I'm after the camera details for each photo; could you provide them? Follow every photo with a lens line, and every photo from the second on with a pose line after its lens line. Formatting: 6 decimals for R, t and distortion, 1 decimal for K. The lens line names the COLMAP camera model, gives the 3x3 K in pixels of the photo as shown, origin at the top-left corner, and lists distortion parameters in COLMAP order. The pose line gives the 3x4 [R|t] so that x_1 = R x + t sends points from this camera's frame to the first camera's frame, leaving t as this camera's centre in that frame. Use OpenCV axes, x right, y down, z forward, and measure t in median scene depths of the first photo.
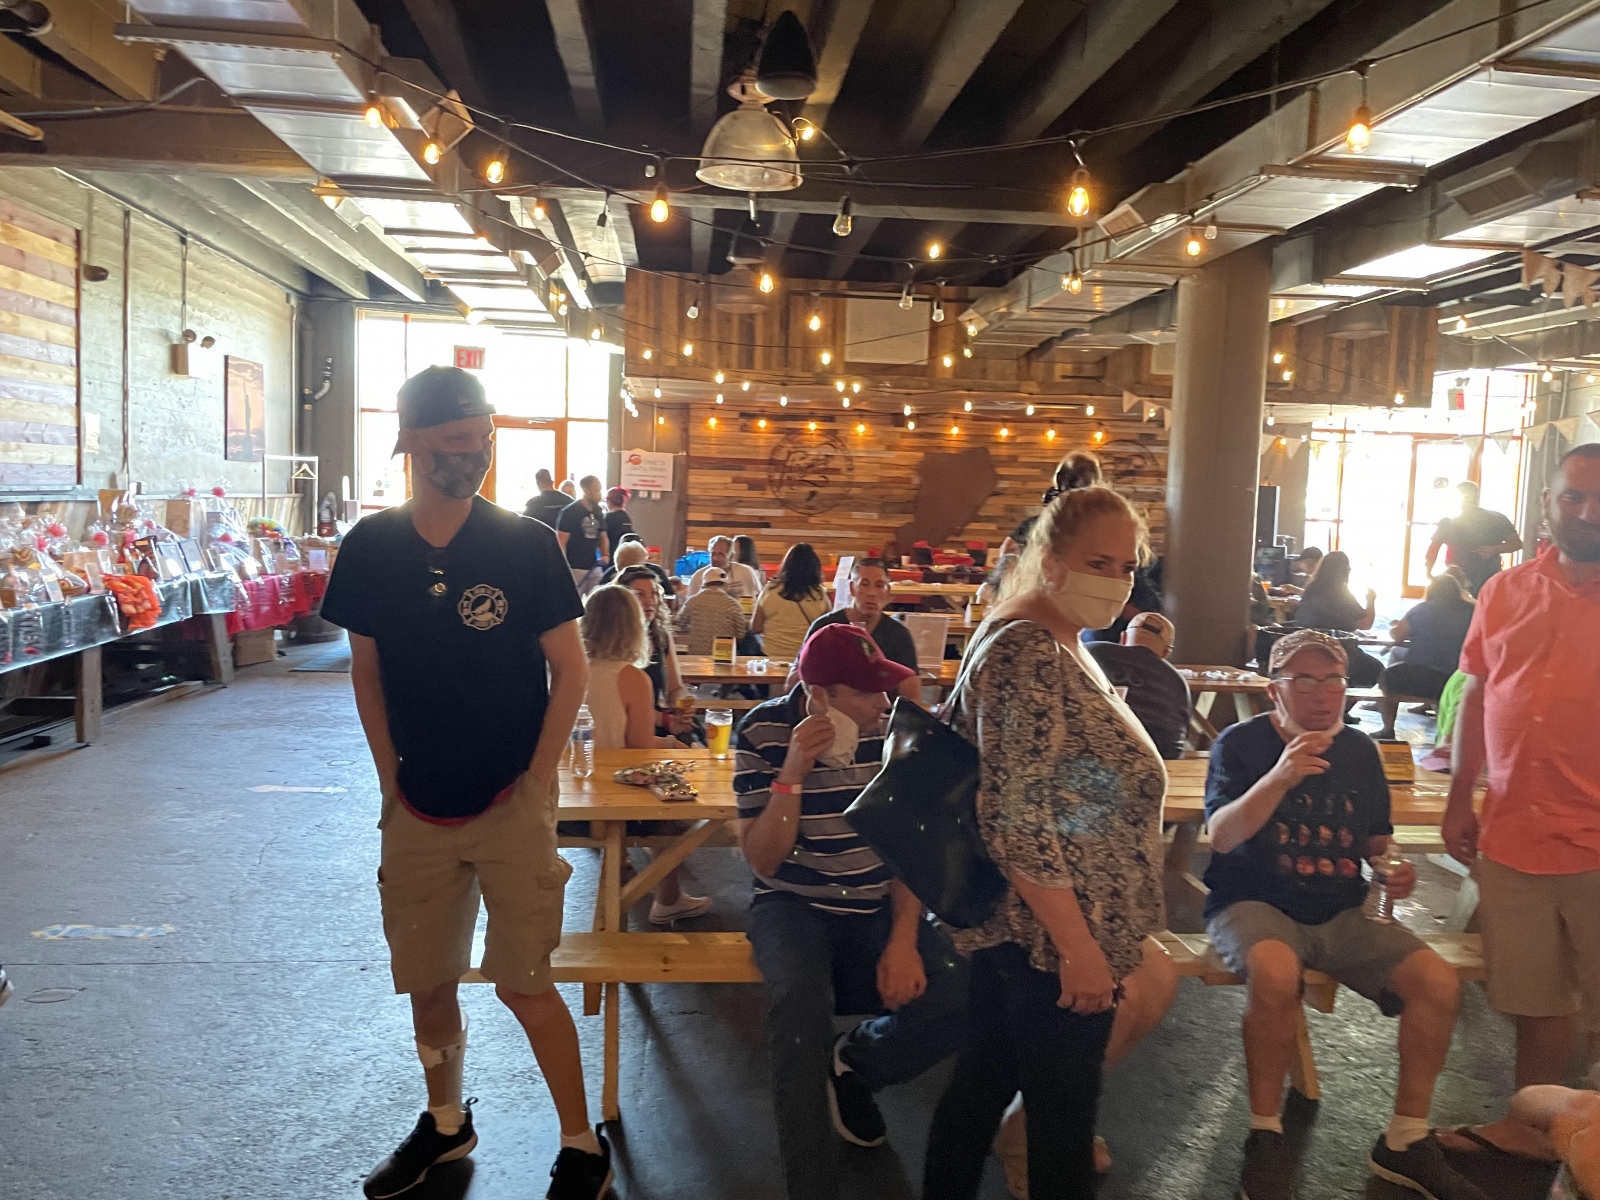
lens RADIAL K [[1209.1, 0, 803.1], [0, 1209.1, 590.6], [0, 0, 1]] dist [0.068532, -0.097996]
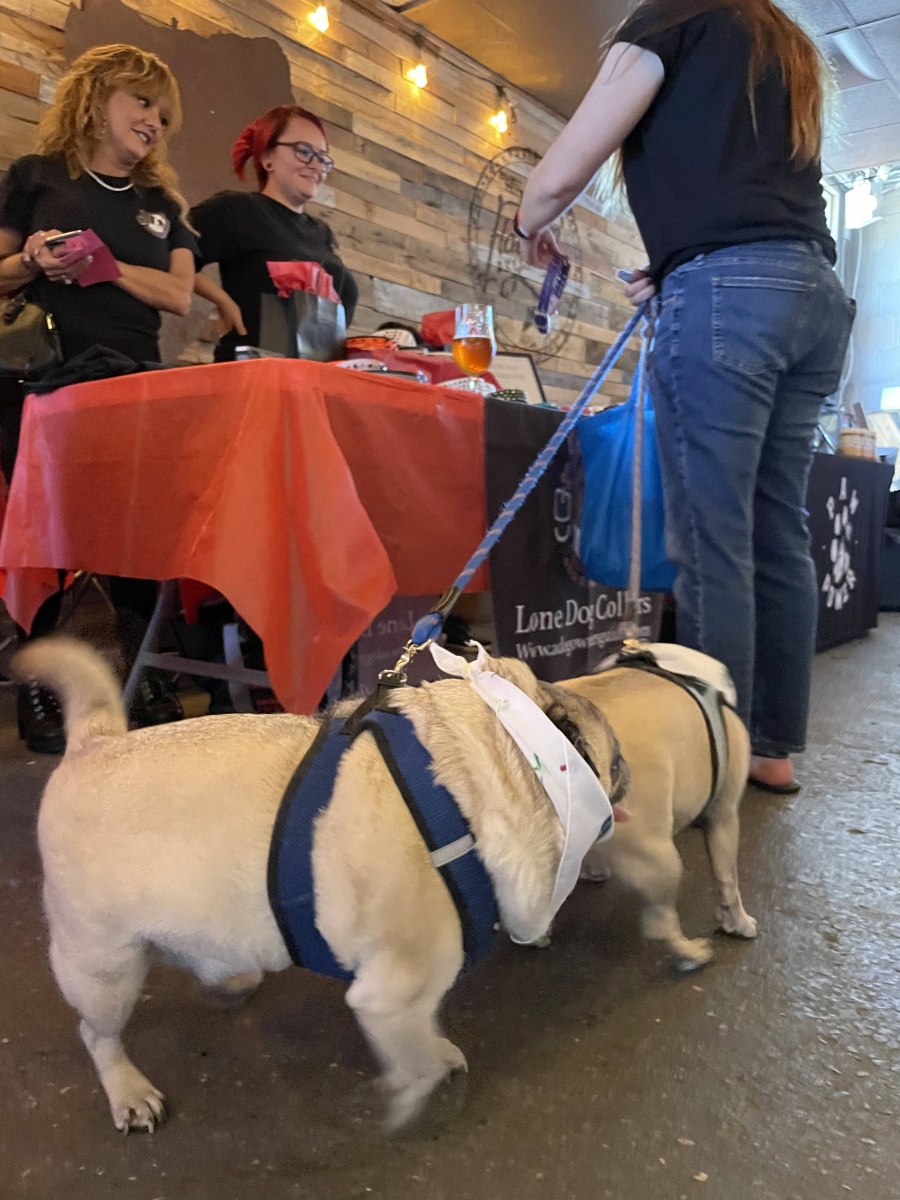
lens RADIAL K [[906.8, 0, 454.0], [0, 906.8, 583.4], [0, 0, 1]] dist [0.068532, -0.097996]
pose [[0.688212, -0.090406, 0.719855, 0.008039], [0.080300, 0.995601, 0.048267, 0.004592], [-0.721053, 0.024586, 0.692444, 0.832437]]
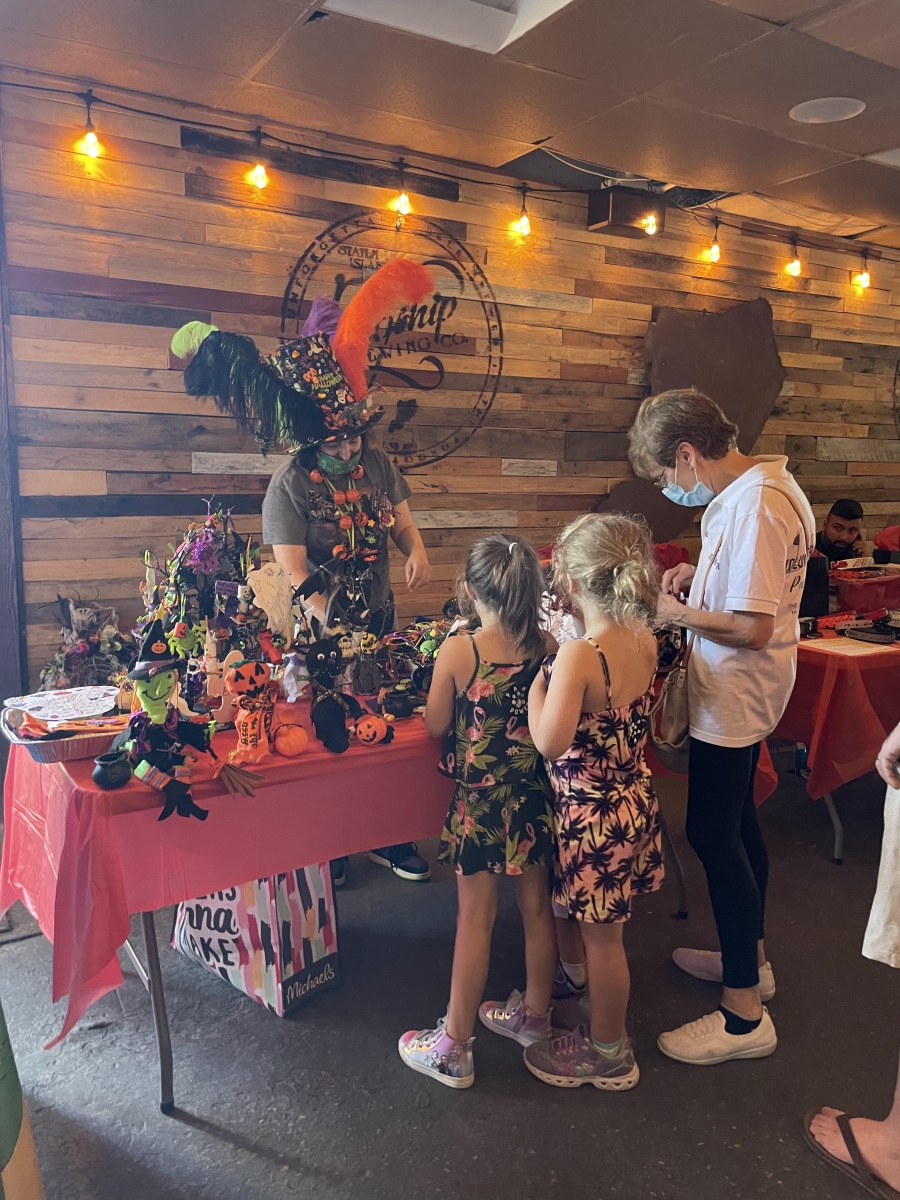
lens RADIAL K [[906.8, 0, 442.3], [0, 906.8, 591.7], [0, 0, 1]] dist [0.068532, -0.097996]
pose [[0.908433, -0.079443, 0.410413, -0.096160], [0.052468, 0.995681, 0.076597, -0.047274], [-0.414725, -0.048050, 0.908677, 0.761189]]
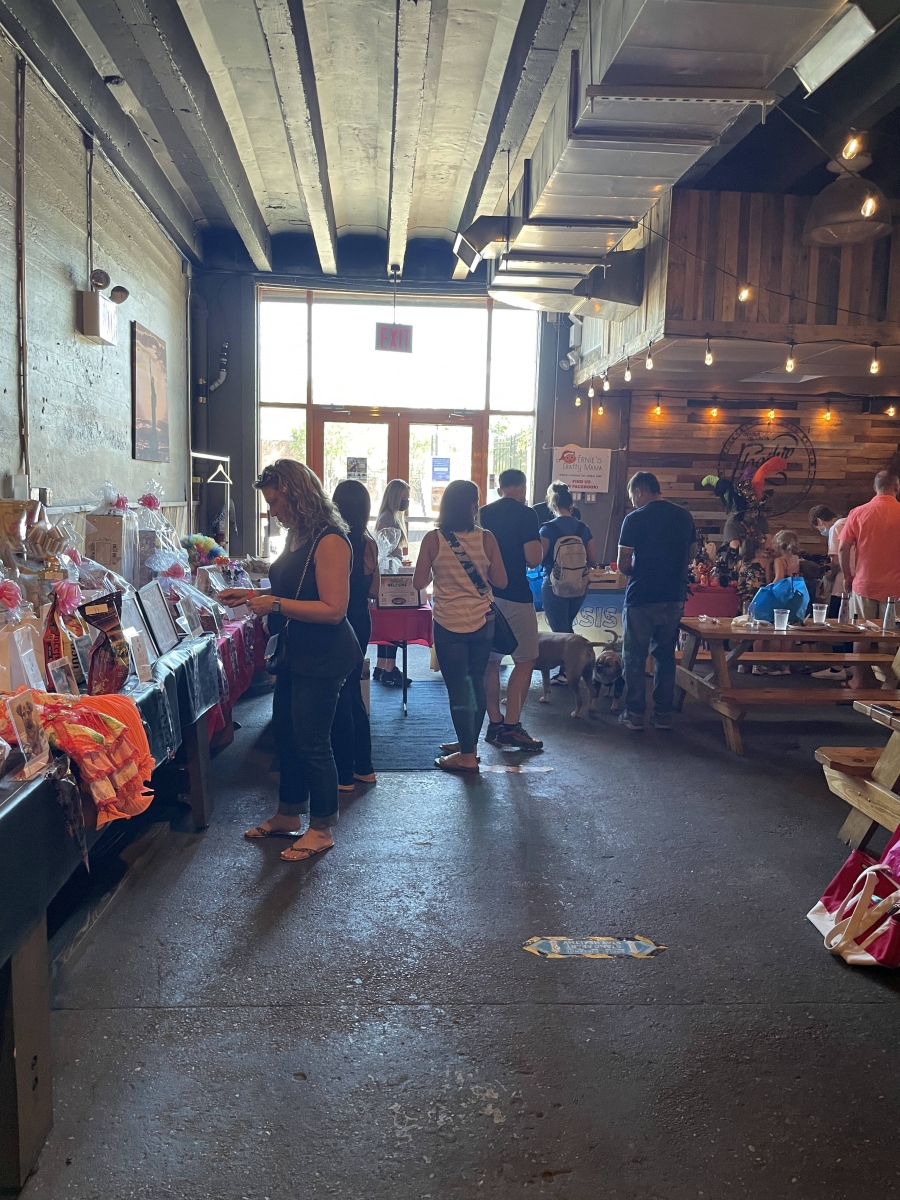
lens RADIAL K [[906.8, 0, 445.6], [0, 906.8, 593.9], [0, 0, 1]] dist [0.068532, -0.097996]
pose [[0.999606, -0.008329, -0.026820, -0.208813], [0.009102, 0.999544, 0.028808, -0.029199], [0.026568, -0.029041, 0.999225, 0.340379]]
